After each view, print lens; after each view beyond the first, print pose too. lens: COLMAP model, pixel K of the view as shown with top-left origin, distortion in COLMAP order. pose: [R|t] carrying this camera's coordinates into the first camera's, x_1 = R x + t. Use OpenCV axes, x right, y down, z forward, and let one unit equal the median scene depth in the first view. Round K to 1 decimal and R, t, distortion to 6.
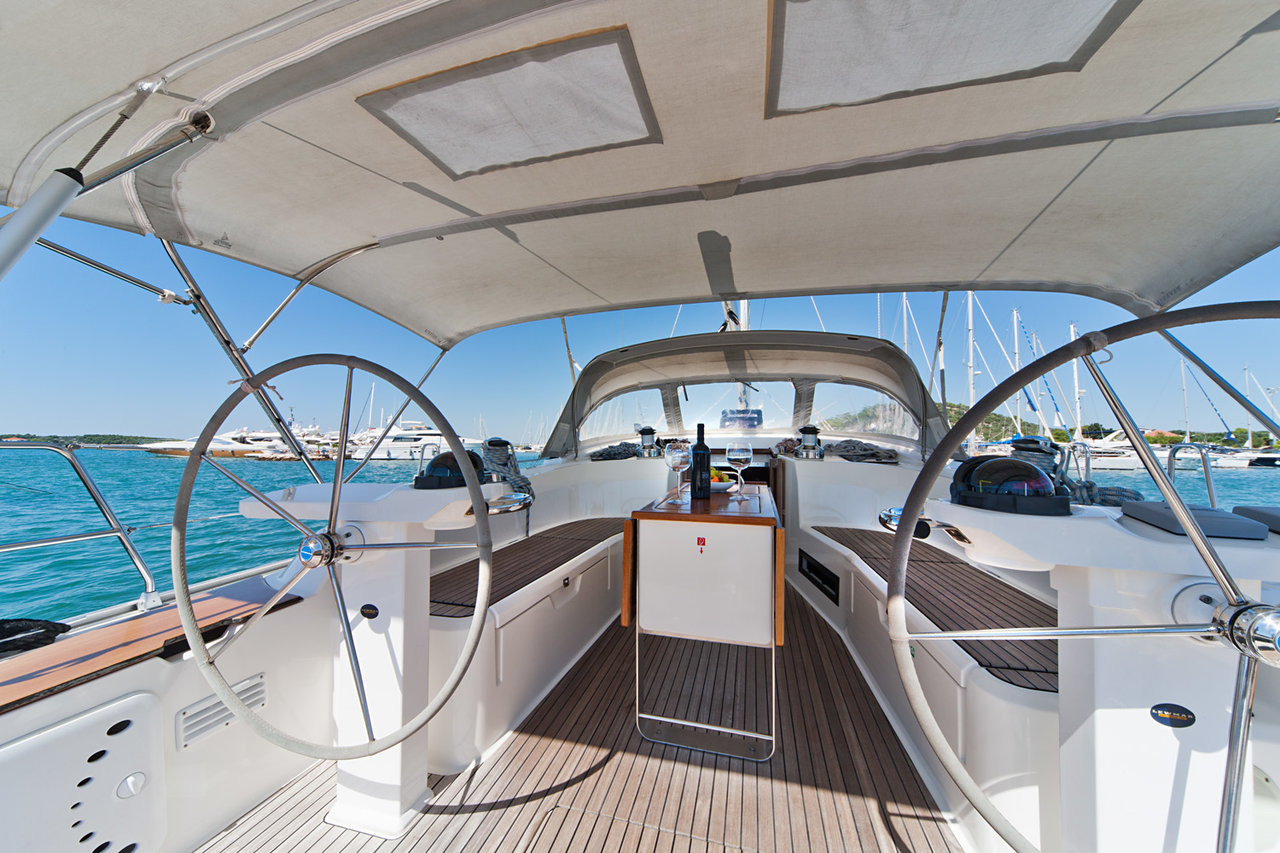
lens RADIAL K [[439.6, 0, 643.2], [0, 439.6, 427.6], [0, 0, 1]] dist [0.000840, 0.003088]
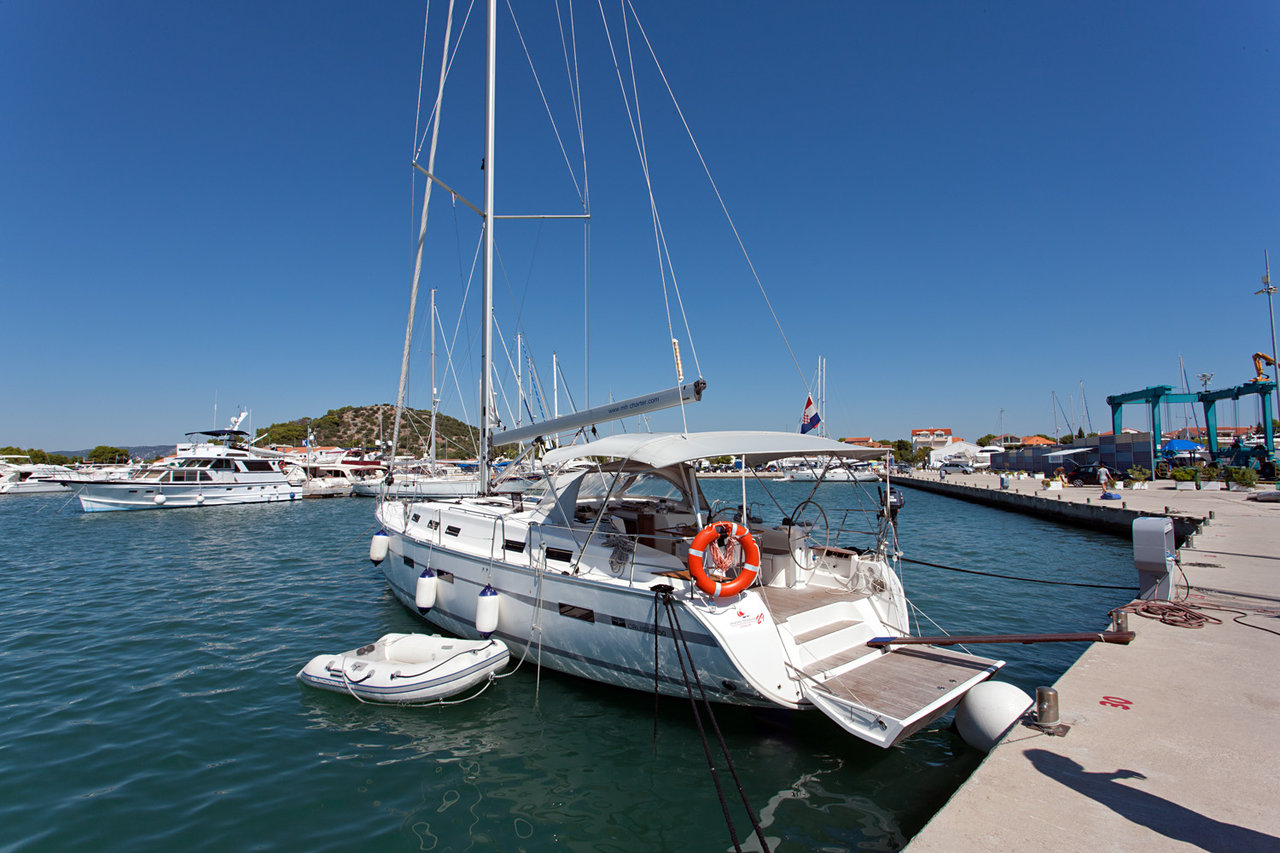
lens RADIAL K [[609.3, 0, 640.0], [0, 609.3, 426.5], [0, 0, 1]] dist [-0.020026, 0.000667]
pose [[0.576082, 0.038155, 0.816501, -1.887224], [-0.023650, 0.999270, -0.030009, -0.232588], [-0.817050, -0.002023, 0.576564, -0.589784]]
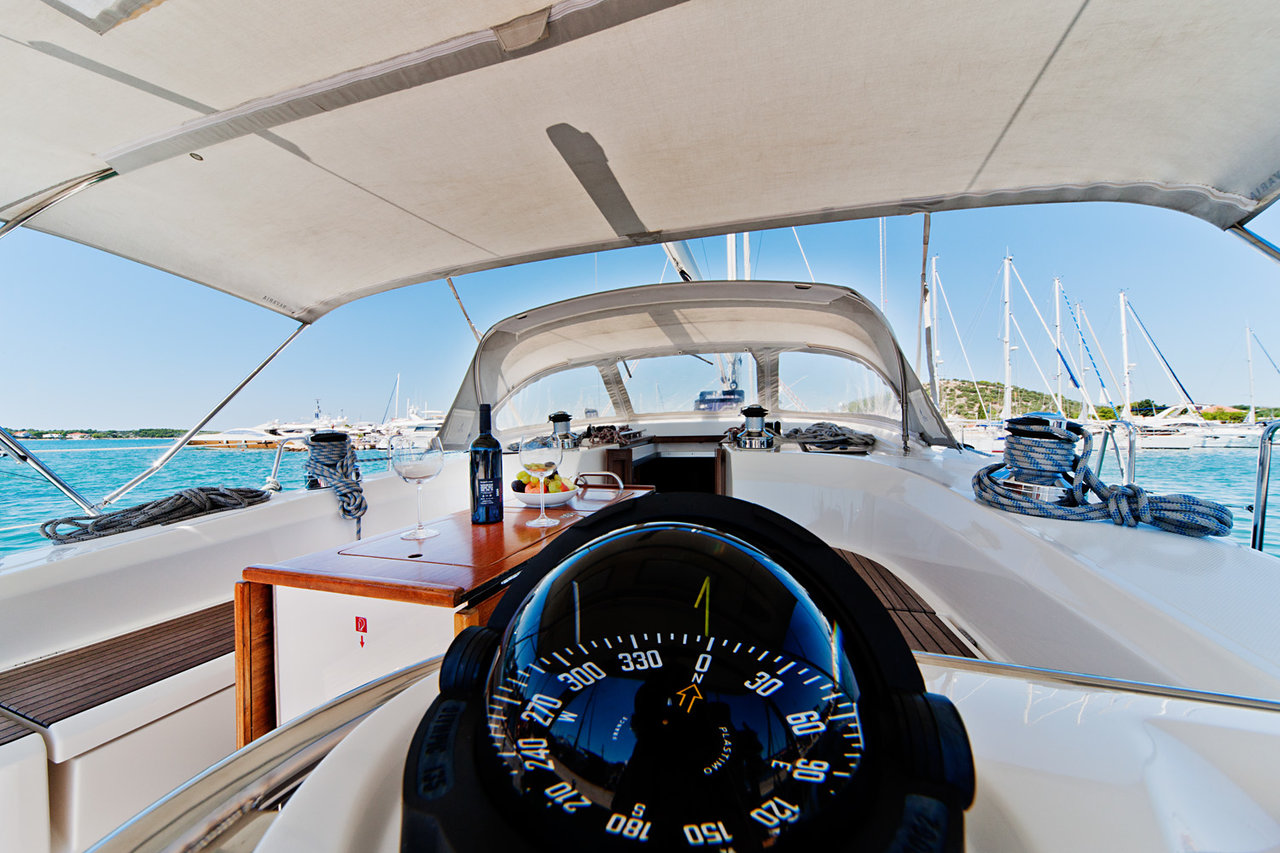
lens RADIAL K [[438.4, 0, 640.0], [0, 438.4, 426.5], [0, 0, 1]] dist [0.003947, -0.000040]
pose [[0.998223, -0.016502, -0.057255, 0.184569], [0.018219, 0.999396, 0.029602, 0.005326], [0.056732, -0.030593, 0.997921, 0.179216]]
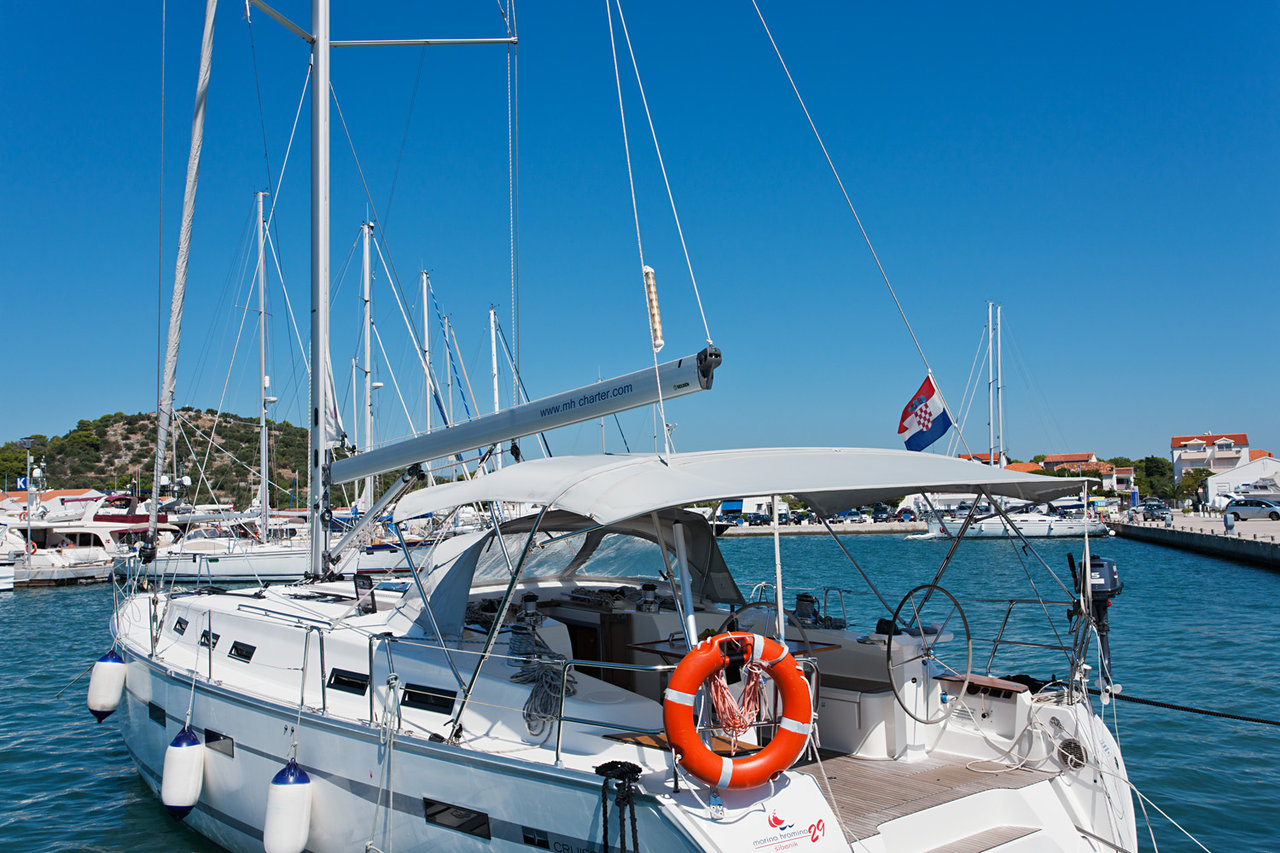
lens RADIAL K [[1130.8, 0, 637.3], [0, 1130.8, 427.5], [0, 0, 1]] dist [0.004605, -0.010294]
pose [[0.593354, 0.037019, 0.804090, -1.699215], [-0.005946, 0.999116, -0.041611, -0.238618], [-0.804920, 0.019909, 0.593050, -0.614281]]
